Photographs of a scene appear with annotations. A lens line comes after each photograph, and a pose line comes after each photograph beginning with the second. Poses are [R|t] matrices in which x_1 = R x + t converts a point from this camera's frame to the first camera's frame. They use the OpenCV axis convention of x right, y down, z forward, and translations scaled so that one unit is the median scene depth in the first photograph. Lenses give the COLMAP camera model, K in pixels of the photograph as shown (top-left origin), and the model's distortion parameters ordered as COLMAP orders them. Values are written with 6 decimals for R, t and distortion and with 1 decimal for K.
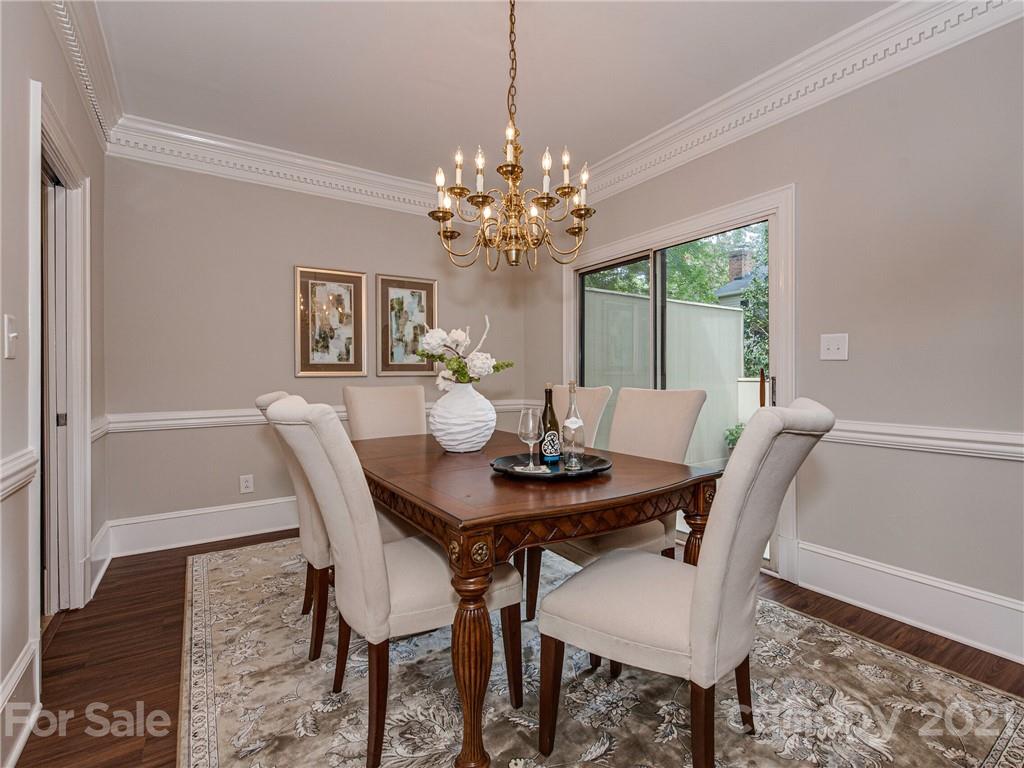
lens RADIAL K [[492.5, 0, 515.5], [0, 492.5, 380.9], [0, 0, 1]] dist [0.000829, -0.002509]
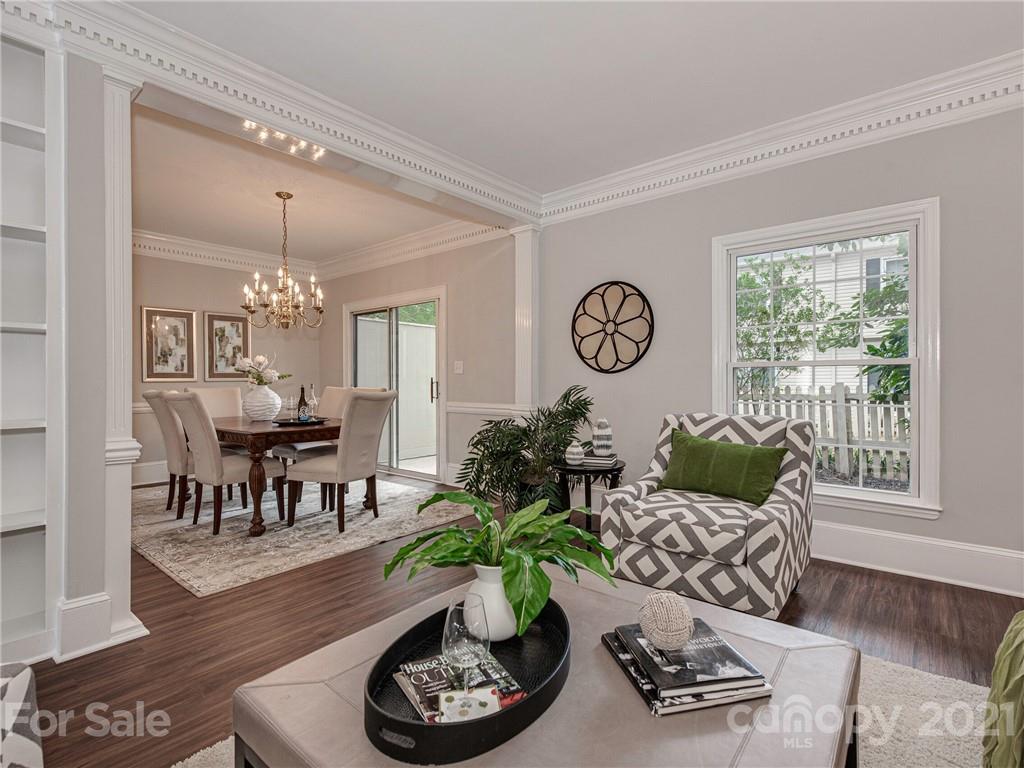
lens RADIAL K [[492.5, 0, 508.8], [0, 492.5, 382.5], [0, 0, 1]] dist [0.000829, -0.002509]
pose [[0.953361, -0.004557, 0.301799, 0.143393], [0.005518, 0.999982, -0.002332, 0.002498], [-0.301783, 0.003889, 0.953369, -0.693752]]
